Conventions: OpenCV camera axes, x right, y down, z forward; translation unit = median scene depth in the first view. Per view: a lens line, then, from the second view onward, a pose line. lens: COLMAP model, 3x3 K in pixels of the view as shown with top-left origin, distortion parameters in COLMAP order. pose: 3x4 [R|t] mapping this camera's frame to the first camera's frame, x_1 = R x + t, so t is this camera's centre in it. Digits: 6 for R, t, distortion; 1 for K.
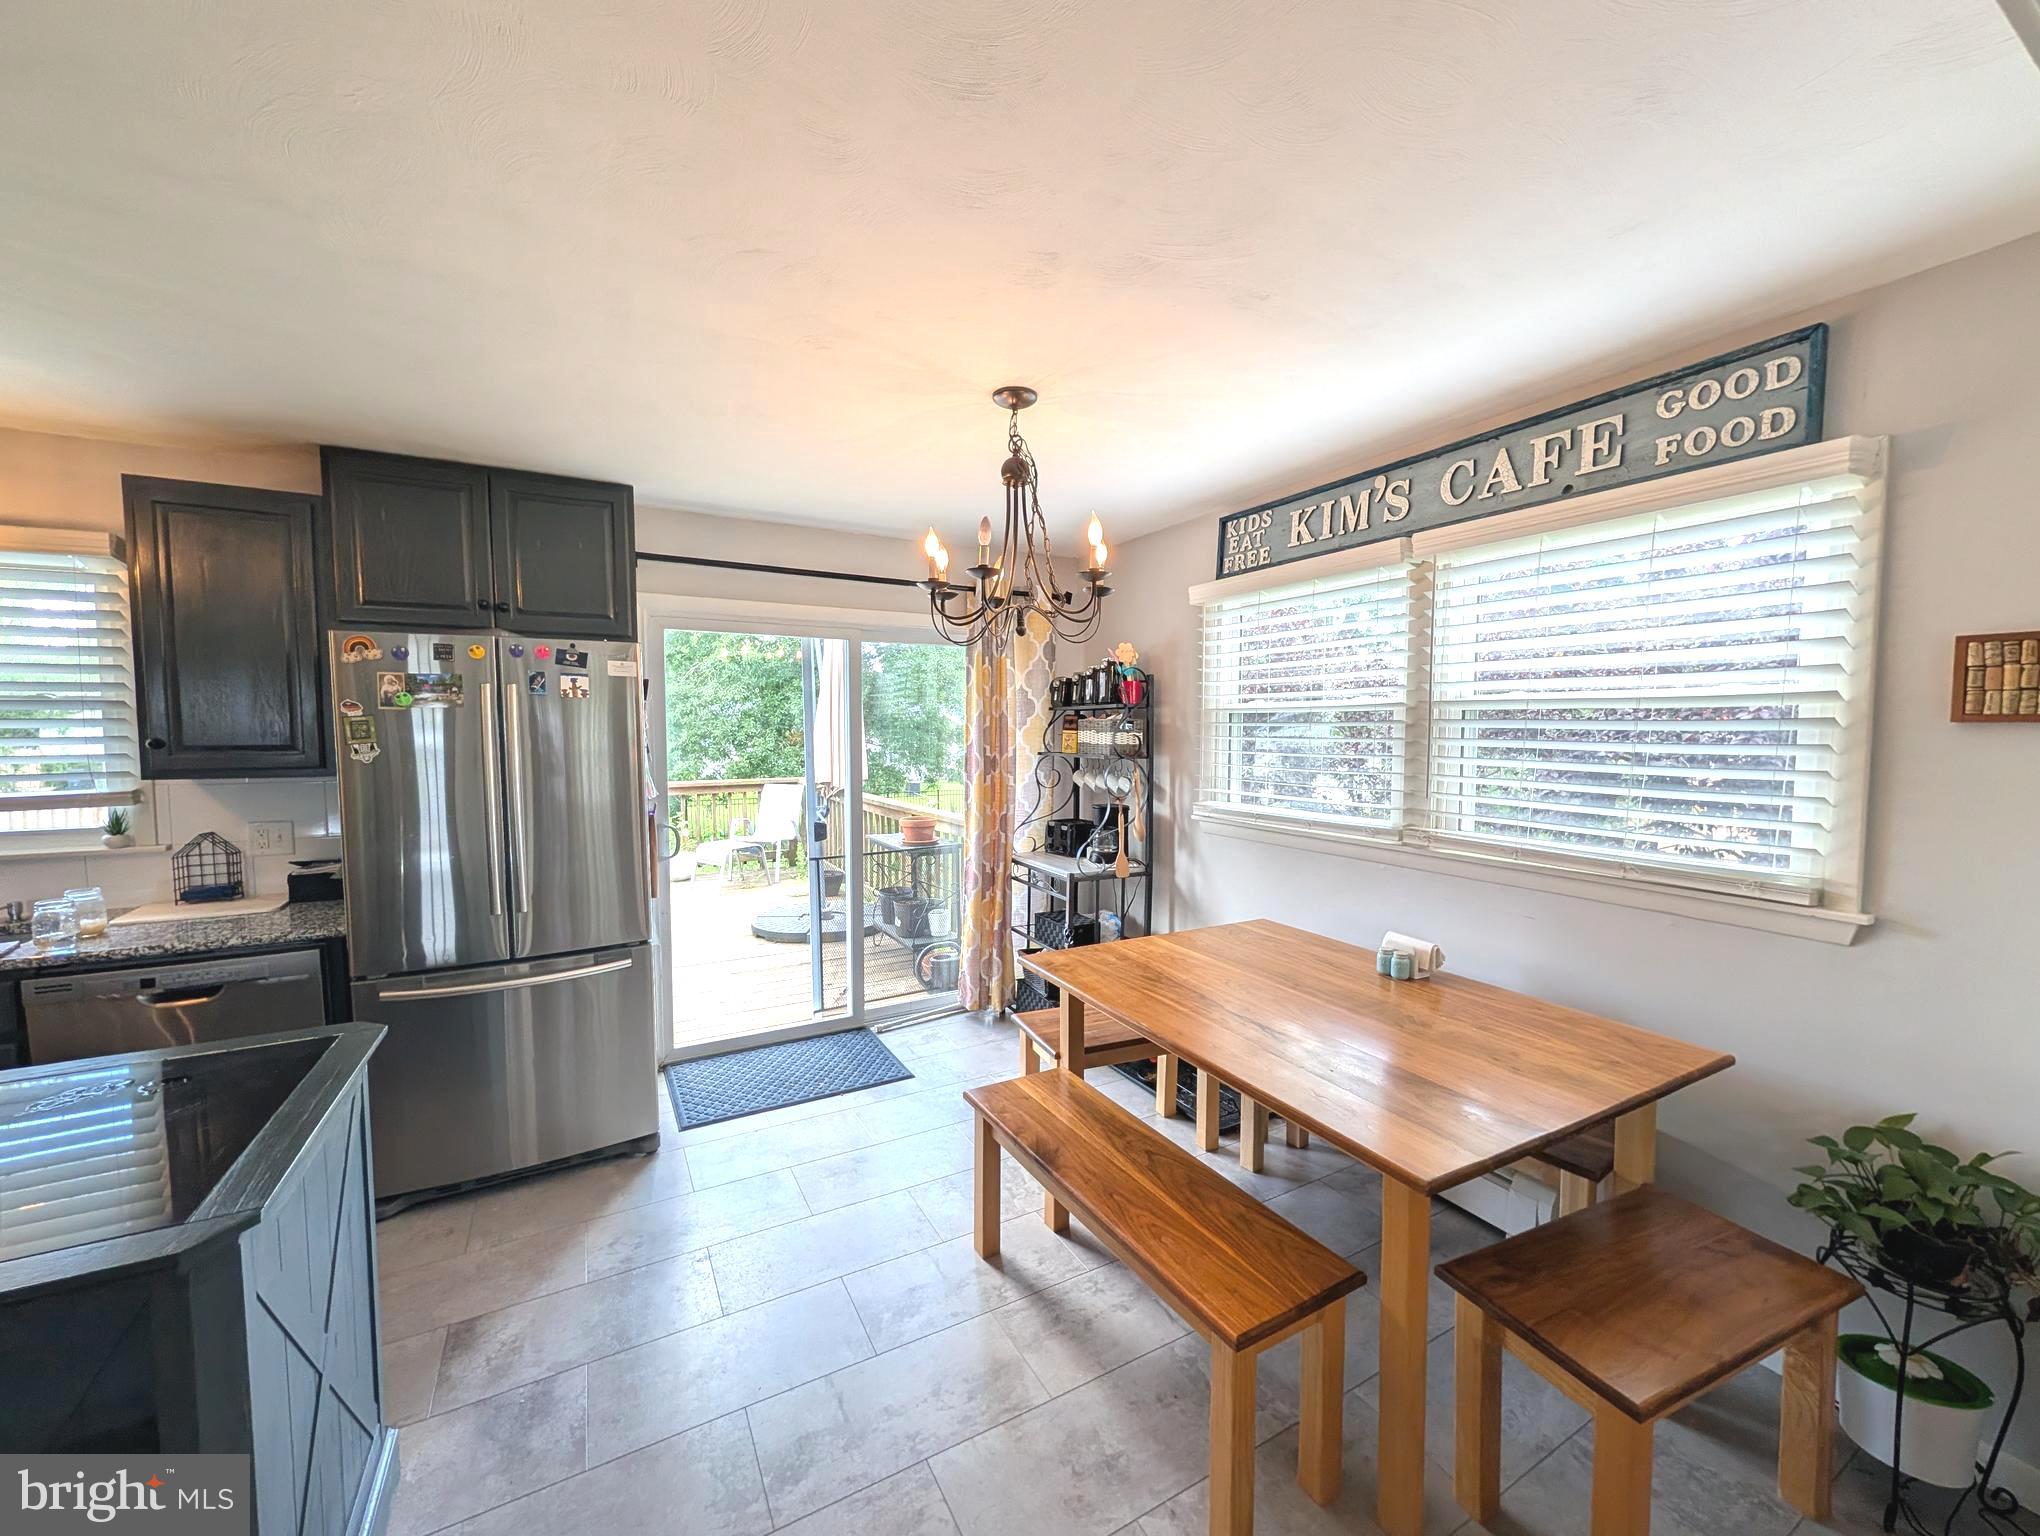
lens RADIAL K [[787.6, 0, 1022.9], [0, 787.6, 774.8], [0, 0, 1]] dist [0.001414, 0.000340]
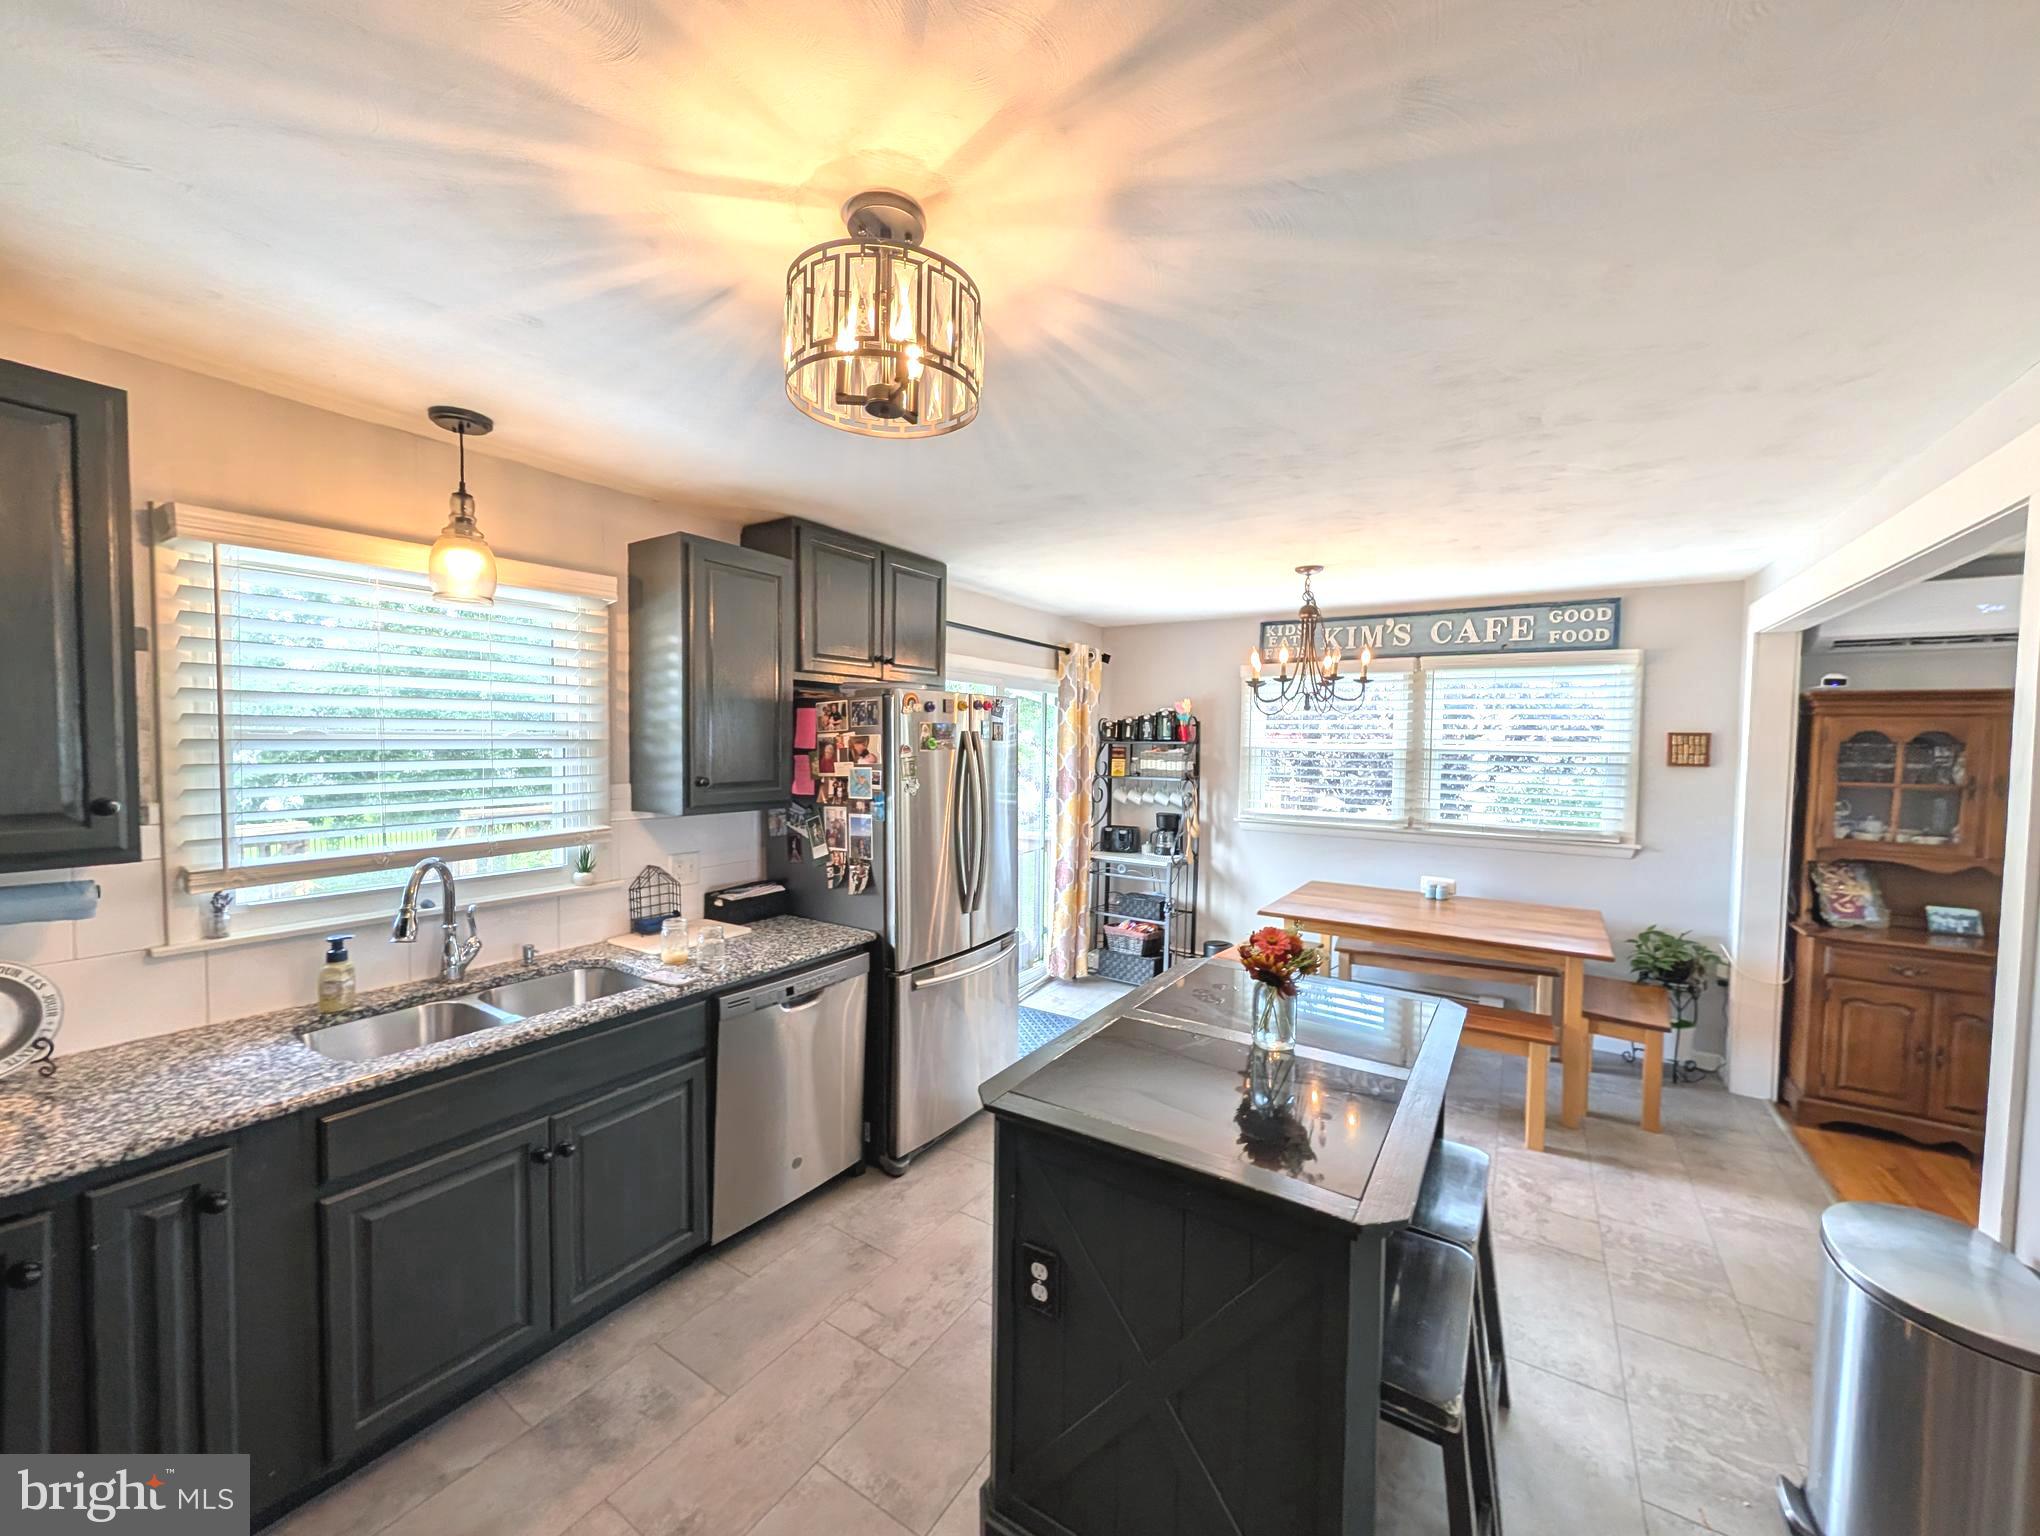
lens RADIAL K [[787.6, 0, 1021.1], [0, 787.6, 774.9], [0, 0, 1]] dist [0.001414, 0.000340]
pose [[0.878967, -0.009160, 0.476794, -0.832489], [0.016645, 0.999796, -0.011477, -0.019258], [-0.476592, 0.018024, 0.878940, -0.107101]]
